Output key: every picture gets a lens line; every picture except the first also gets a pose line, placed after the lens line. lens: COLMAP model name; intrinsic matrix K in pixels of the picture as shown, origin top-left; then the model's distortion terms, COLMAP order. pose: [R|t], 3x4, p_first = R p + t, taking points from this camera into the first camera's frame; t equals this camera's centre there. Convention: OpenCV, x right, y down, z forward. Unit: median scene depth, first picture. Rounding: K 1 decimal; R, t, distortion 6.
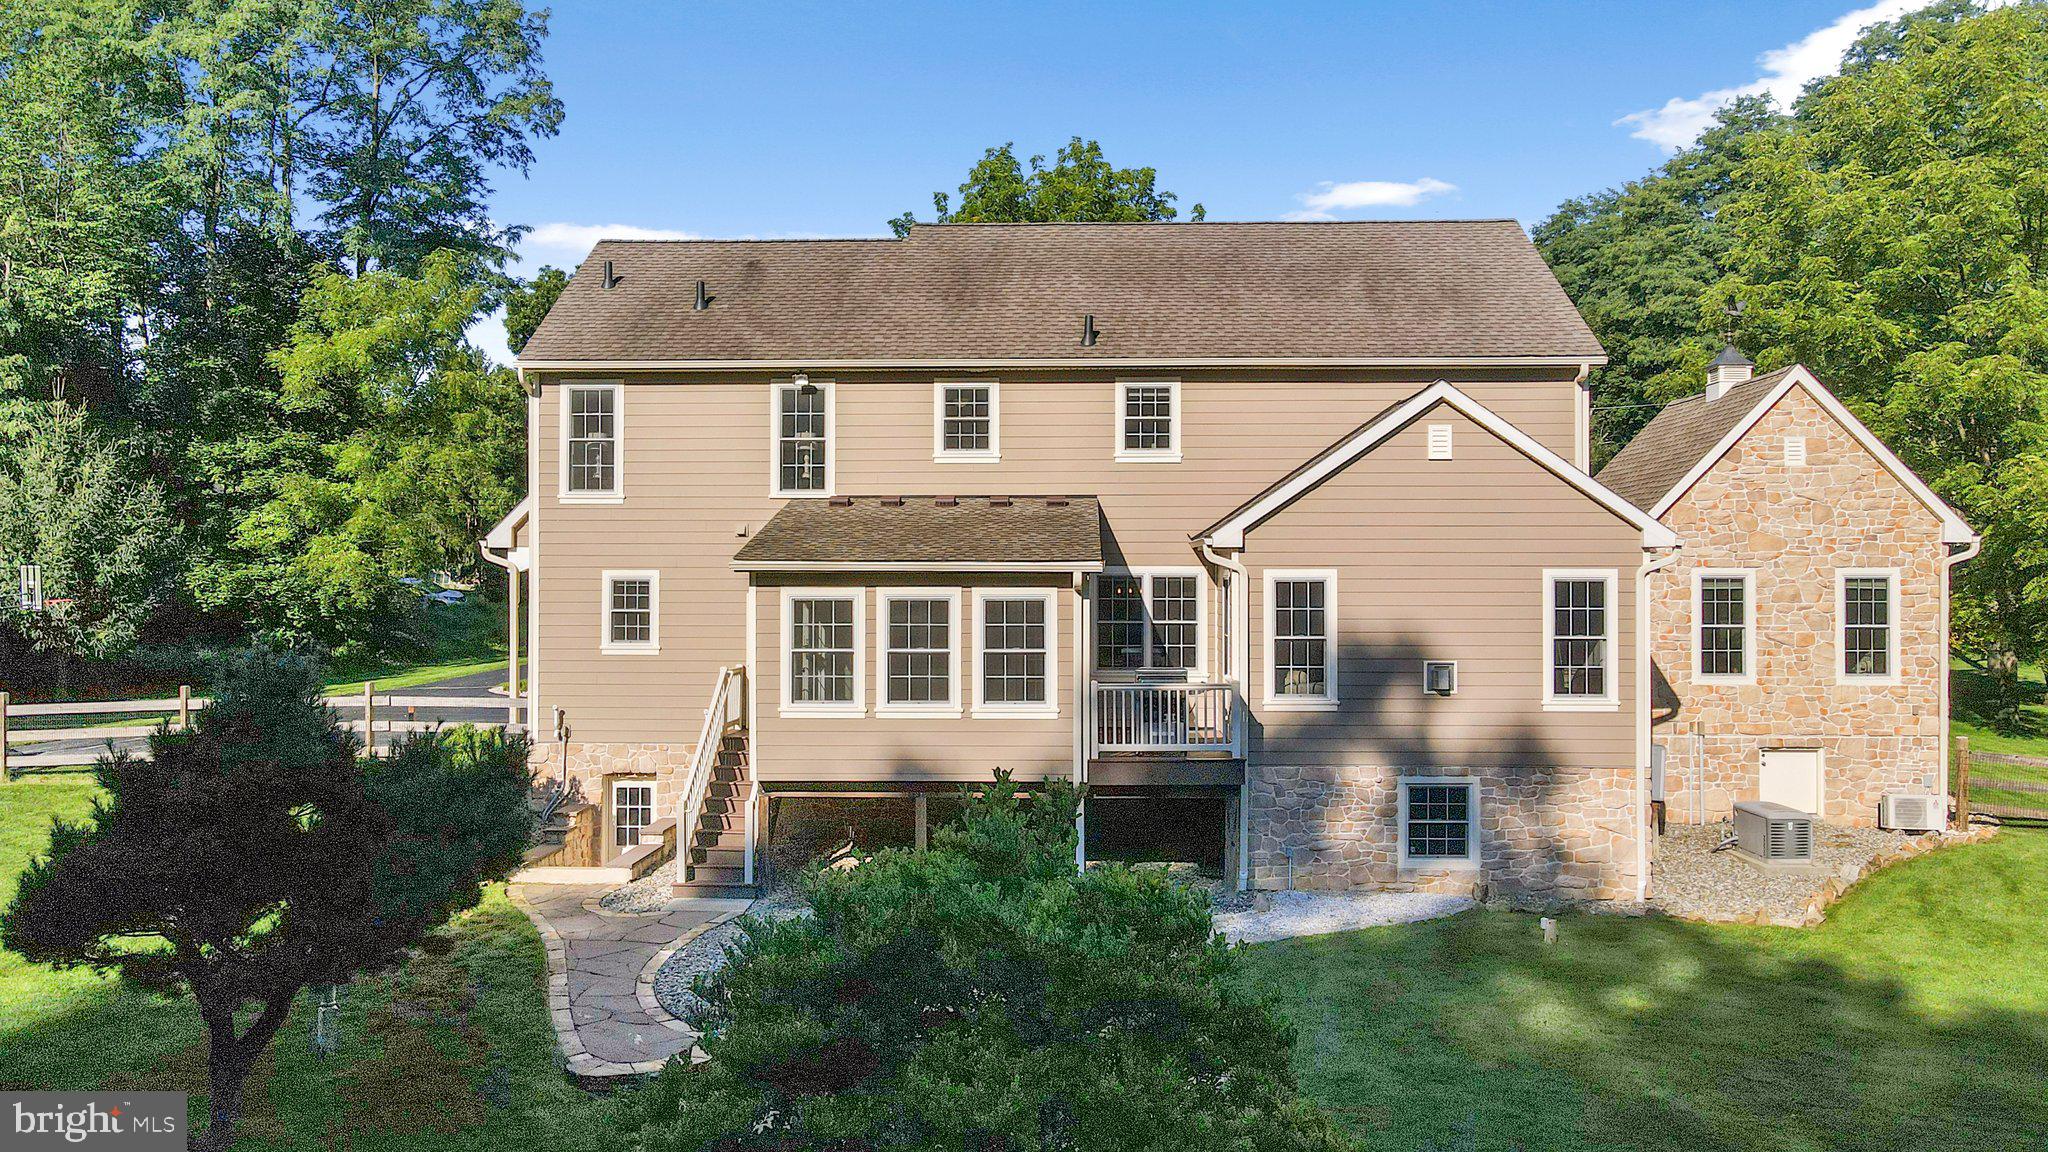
lens RADIAL K [[1469.9, 0, 1024.0], [0, 1469.9, 576.0], [0, 0, 1]] dist [0.036056, -0.000494]
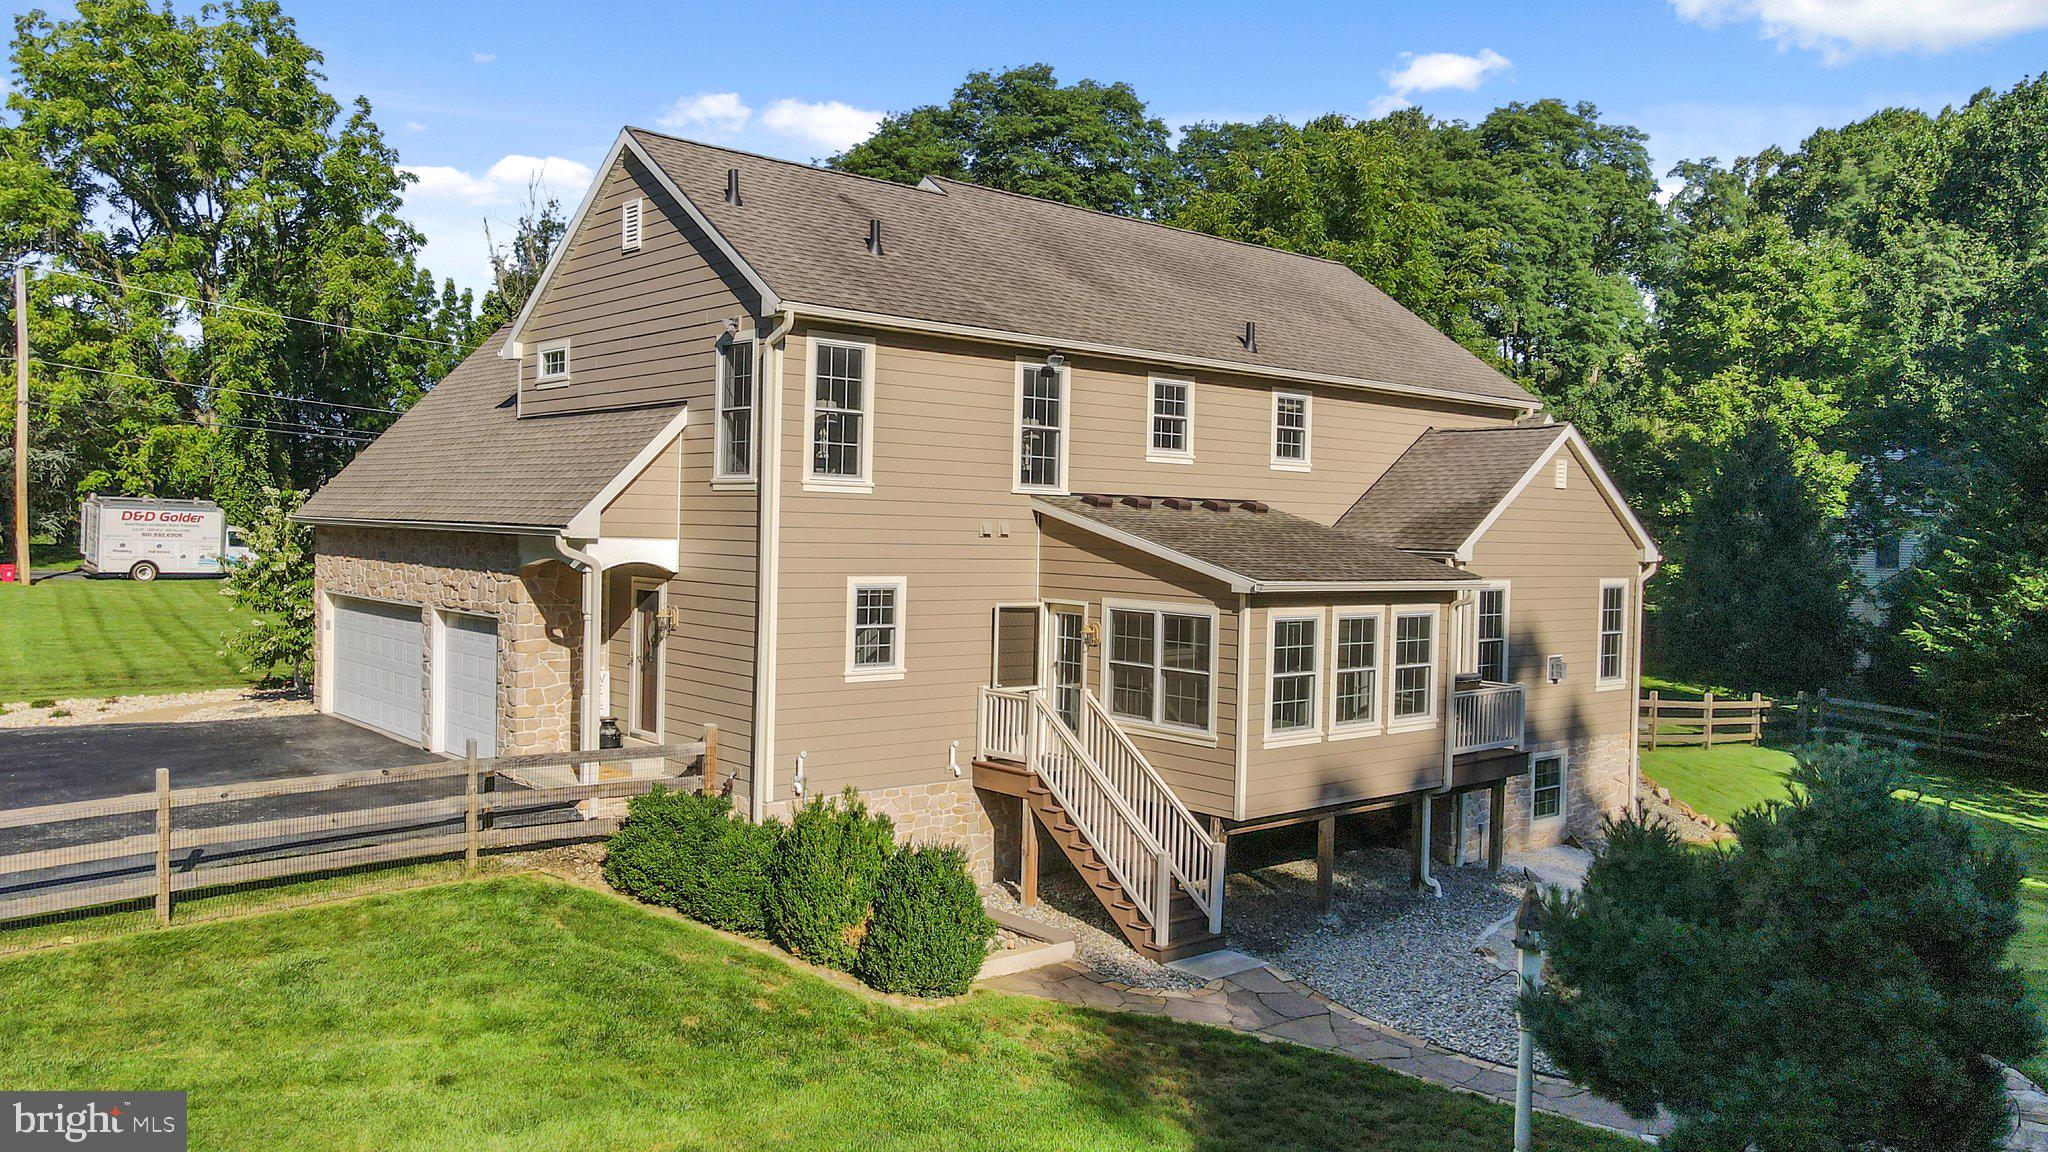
lens RADIAL K [[1469.9, 0, 1024.0], [0, 1469.9, 576.0], [0, 0, 1]] dist [0.036056, -0.000494]
pose [[0.737391, -0.004656, 0.675450, -0.754807], [-0.024723, 0.999120, 0.033877, -0.033532], [-0.675014, -0.041680, 0.736627, 0.354753]]
